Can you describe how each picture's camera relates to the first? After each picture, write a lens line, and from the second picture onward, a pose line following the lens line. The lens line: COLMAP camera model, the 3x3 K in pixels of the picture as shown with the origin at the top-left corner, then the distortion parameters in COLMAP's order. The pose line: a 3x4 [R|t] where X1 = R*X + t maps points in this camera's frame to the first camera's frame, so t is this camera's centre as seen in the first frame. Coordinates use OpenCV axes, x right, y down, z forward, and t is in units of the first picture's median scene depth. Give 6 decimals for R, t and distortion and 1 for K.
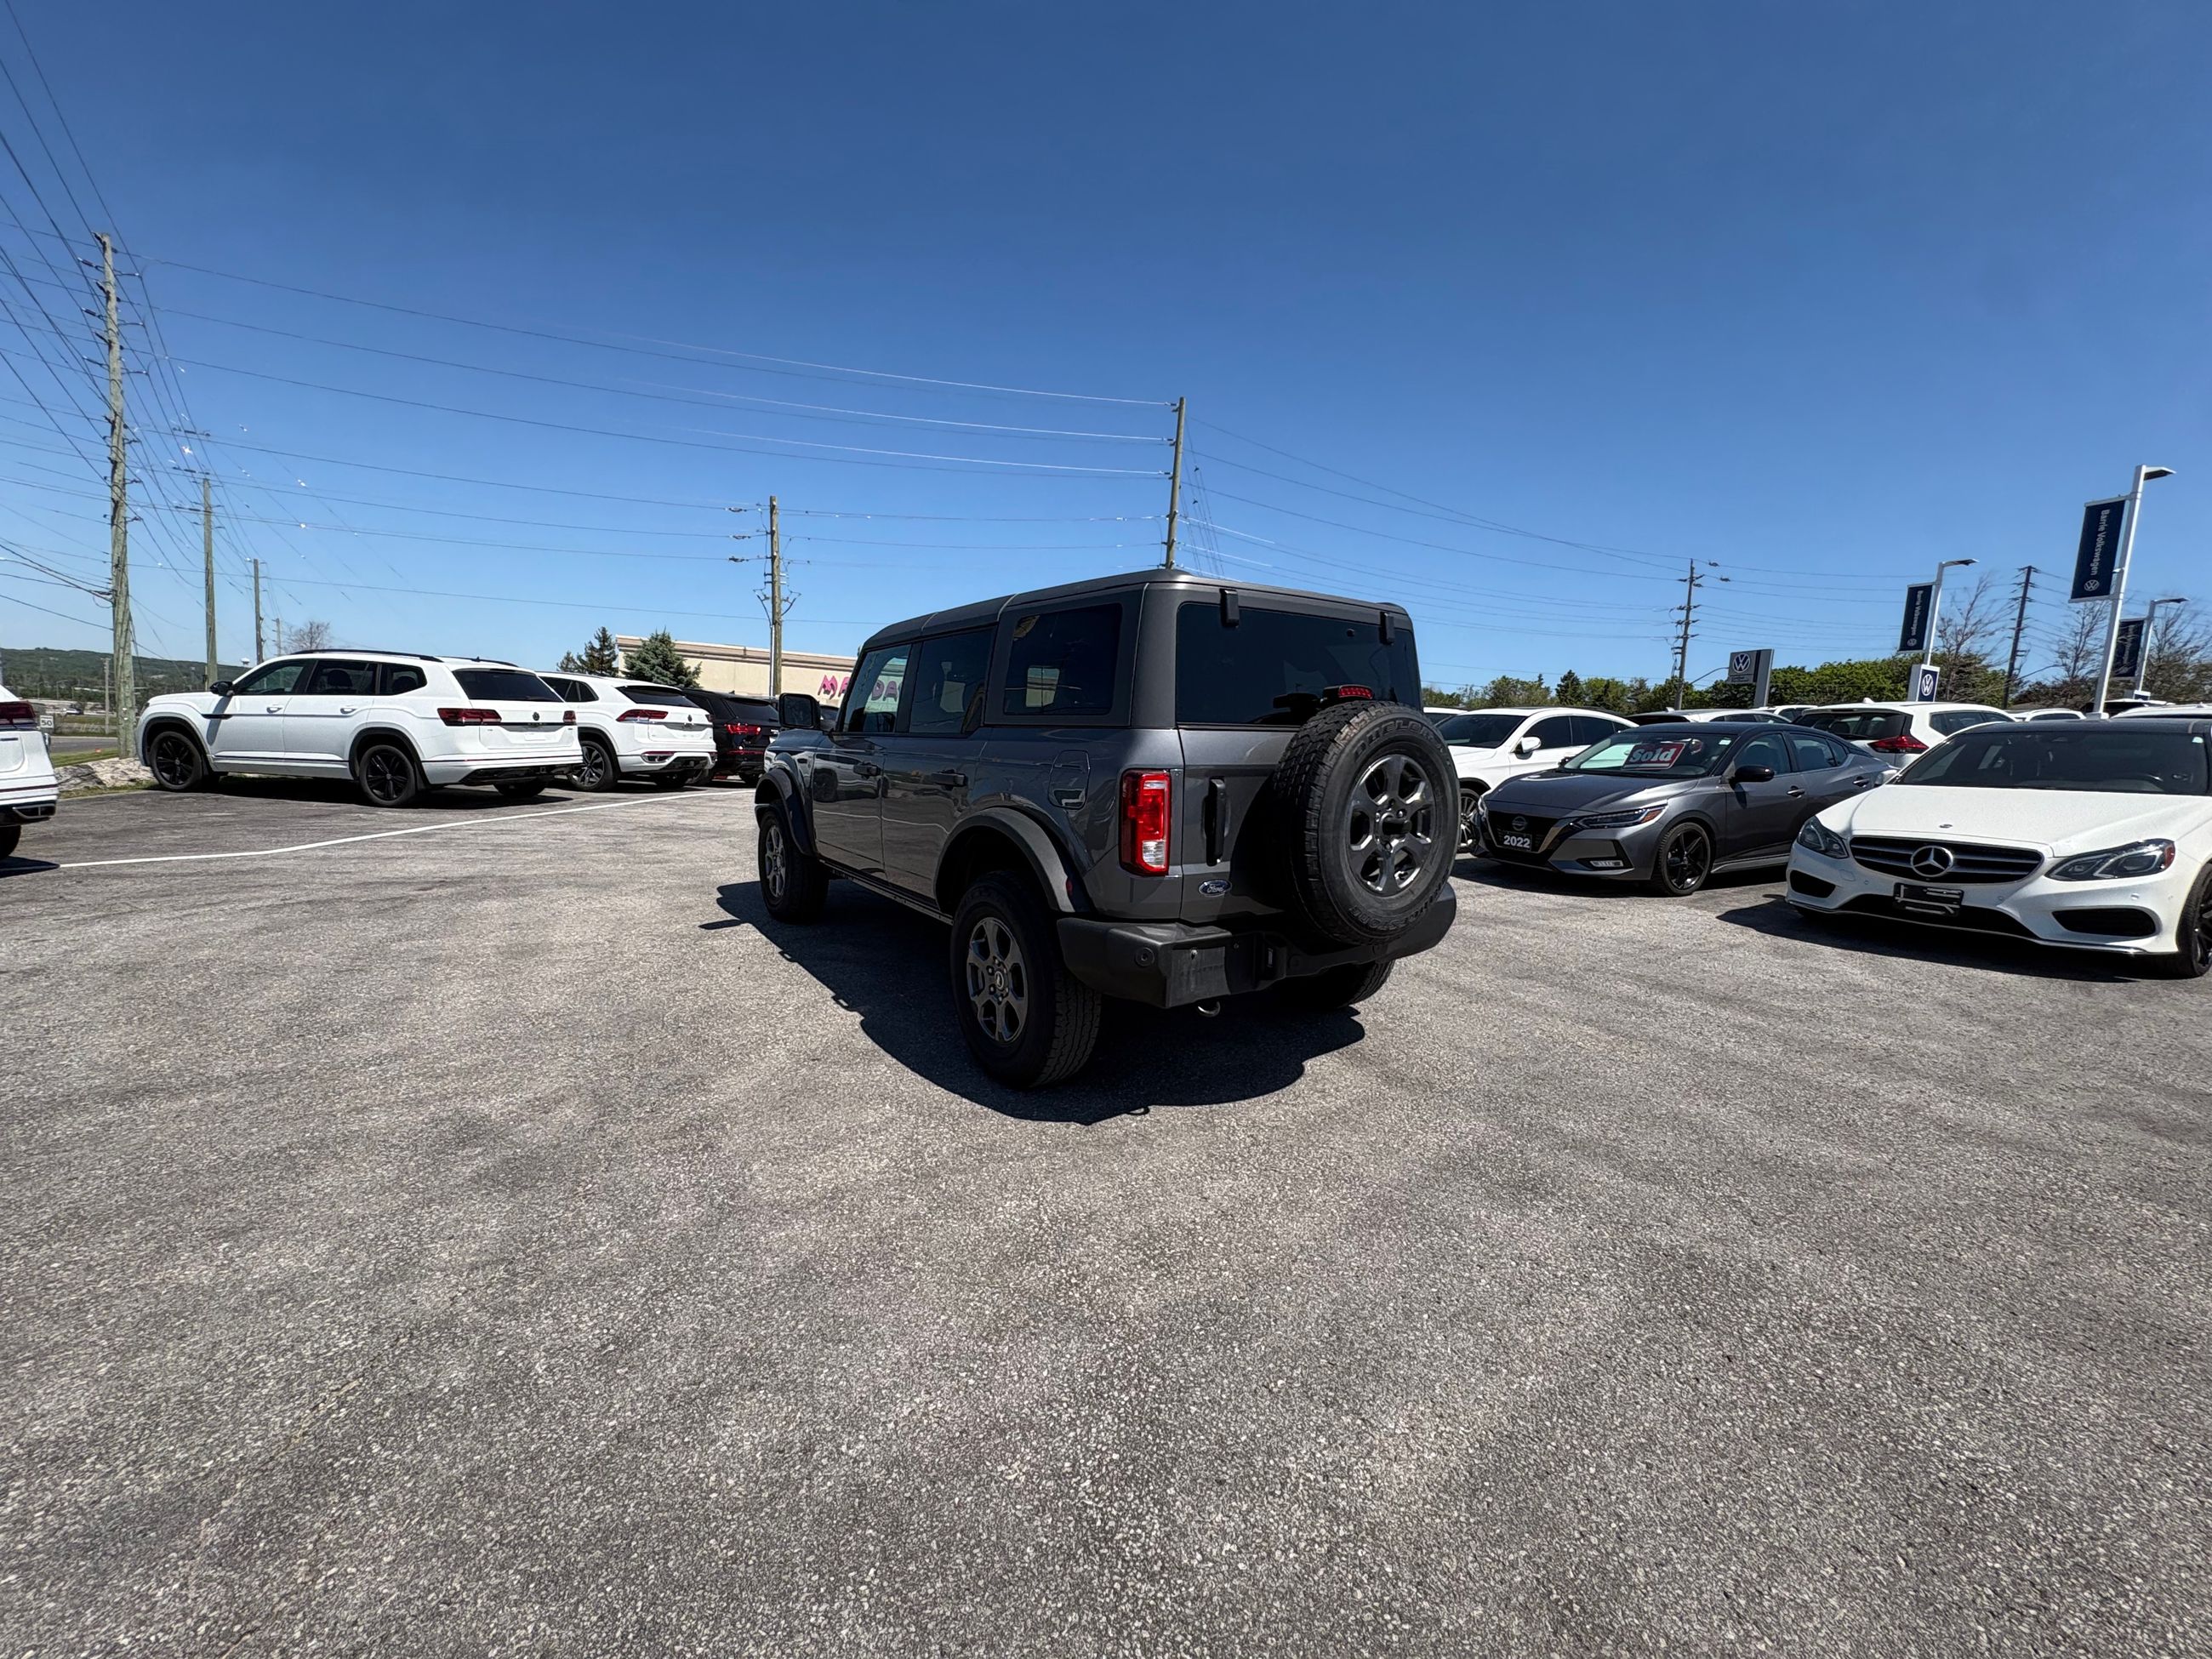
lens RADIAL K [[880.8, 0, 1106.5], [0, 880.8, 827.1], [0, 0, 1]] dist [-0.000154, 0.000622]
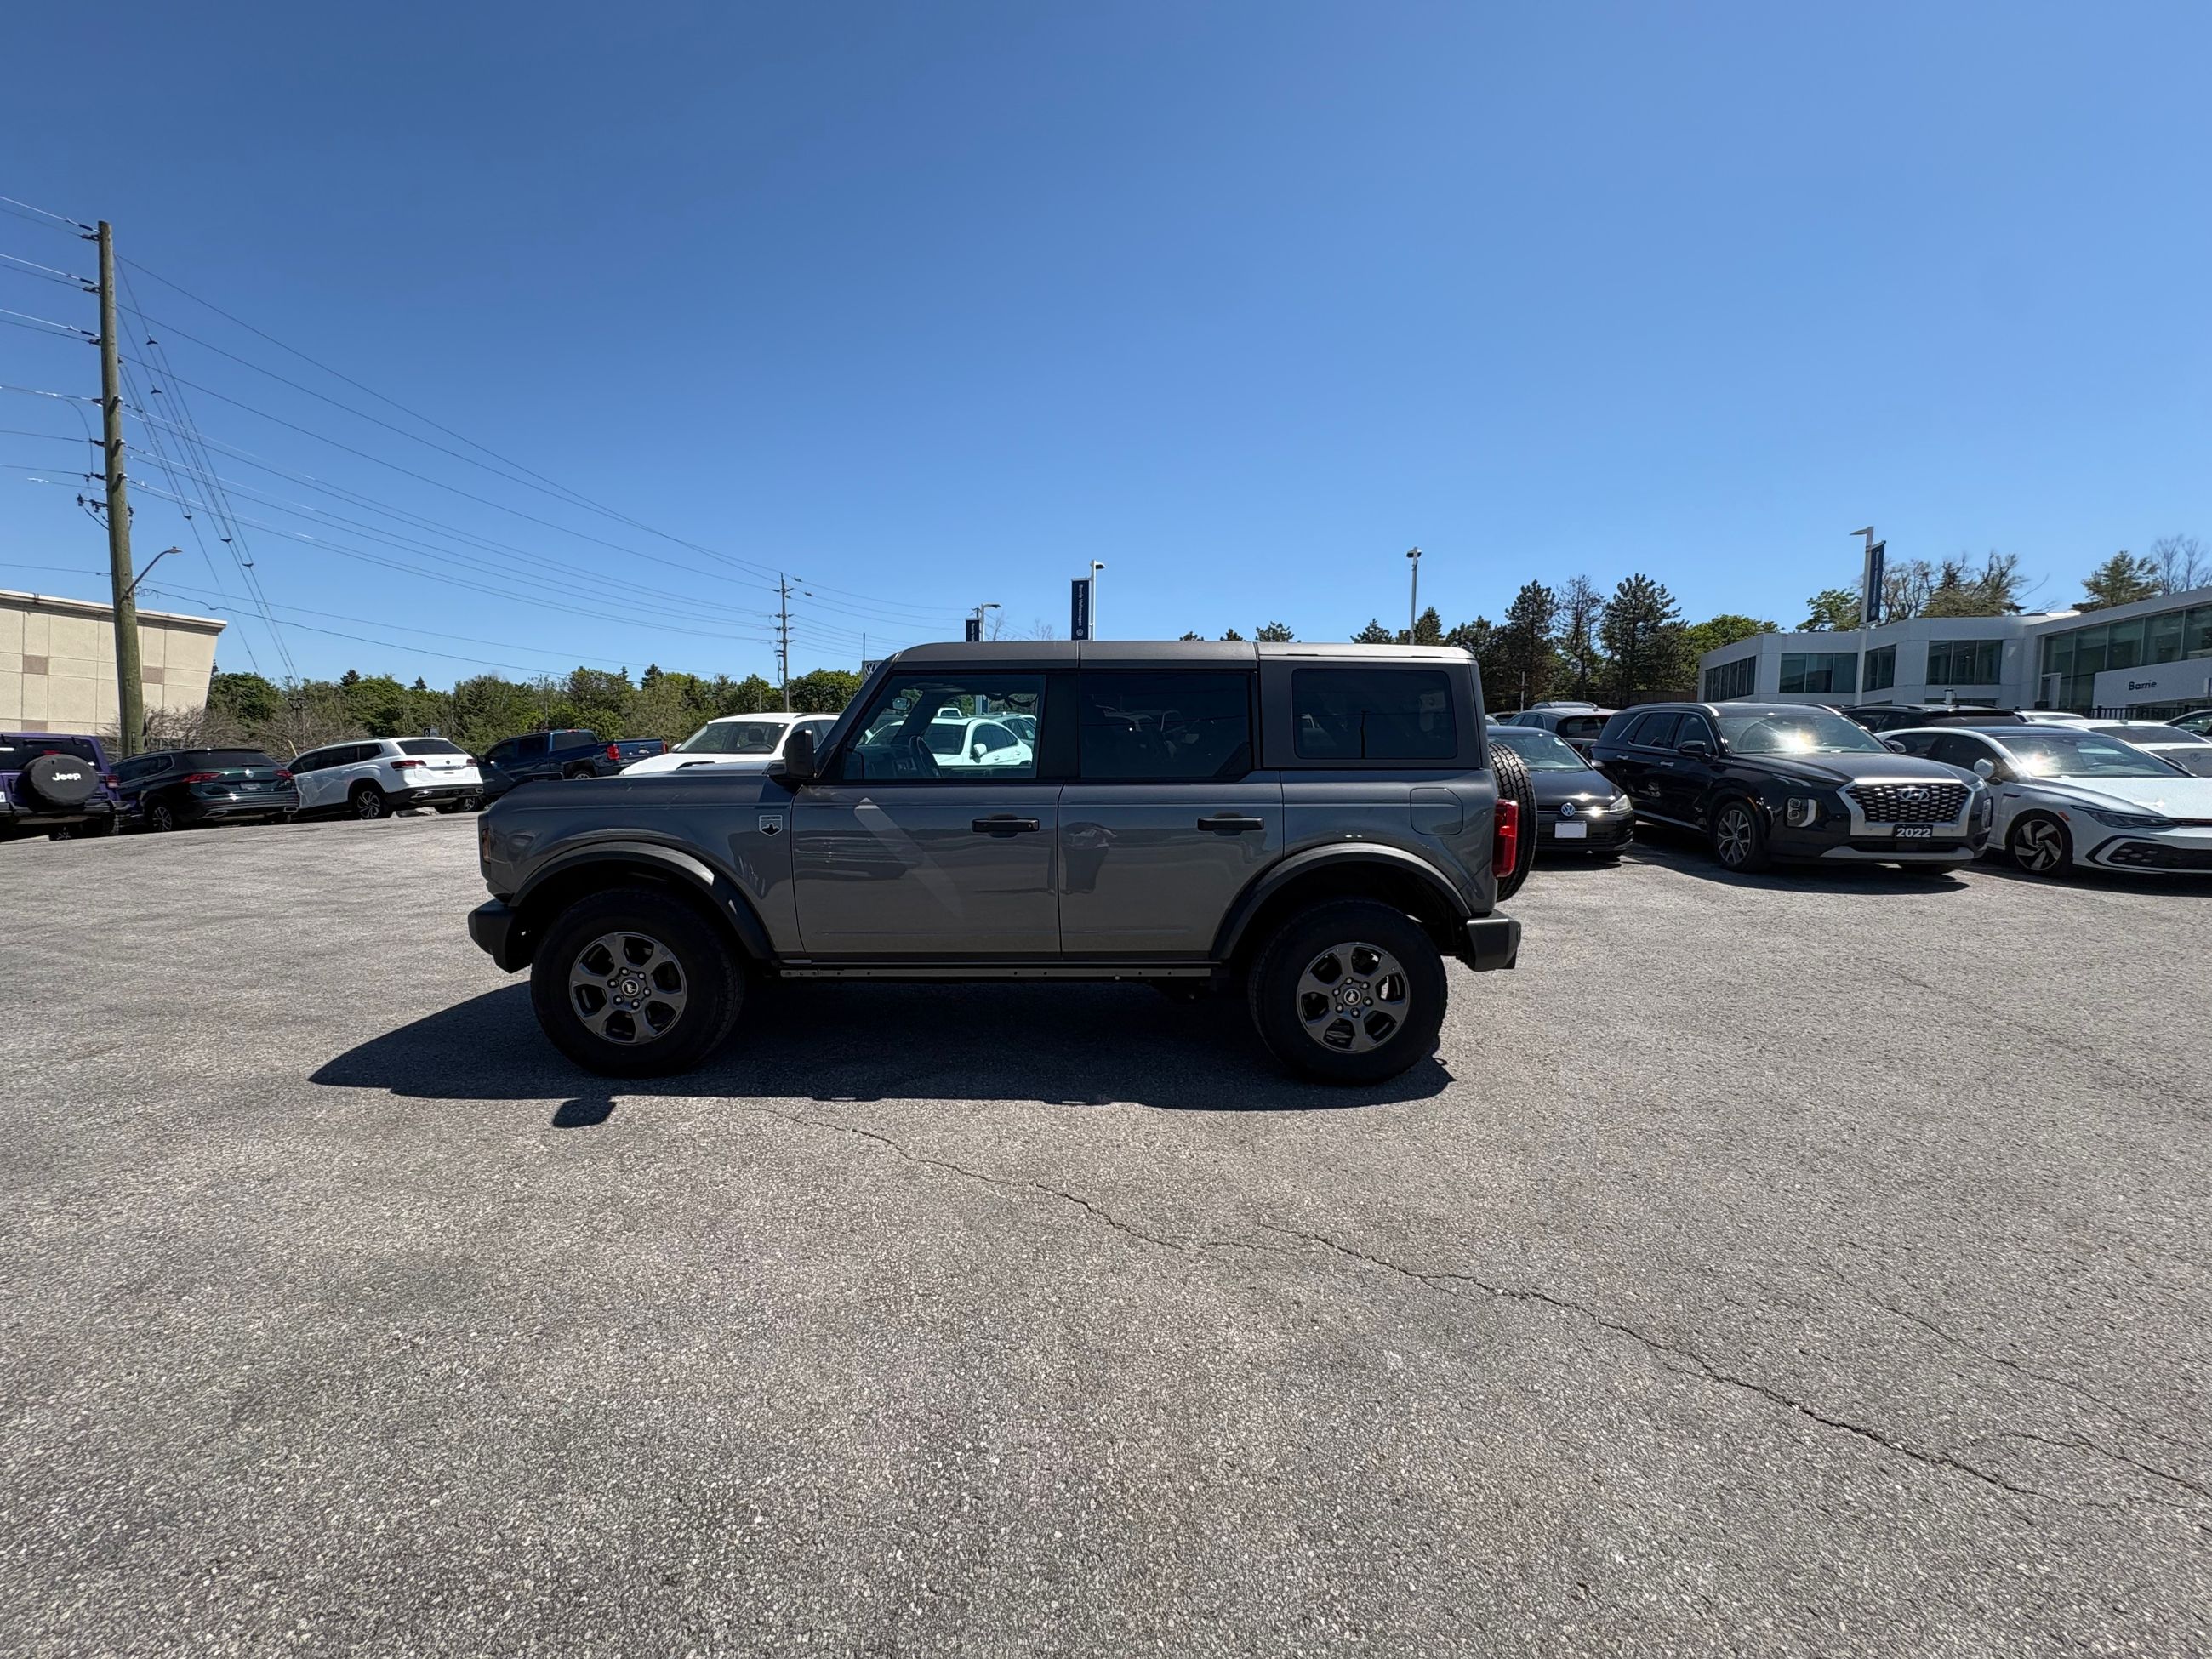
lens RADIAL K [[880.8, 0, 1105.9], [0, 880.8, 828.8], [0, 0, 1]] dist [-0.000154, 0.000622]
pose [[0.562702, -0.106316, 0.819795, -0.391255], [0.097894, 0.993287, 0.061622, -0.045422], [-0.820843, 0.045578, 0.569332, 0.200875]]
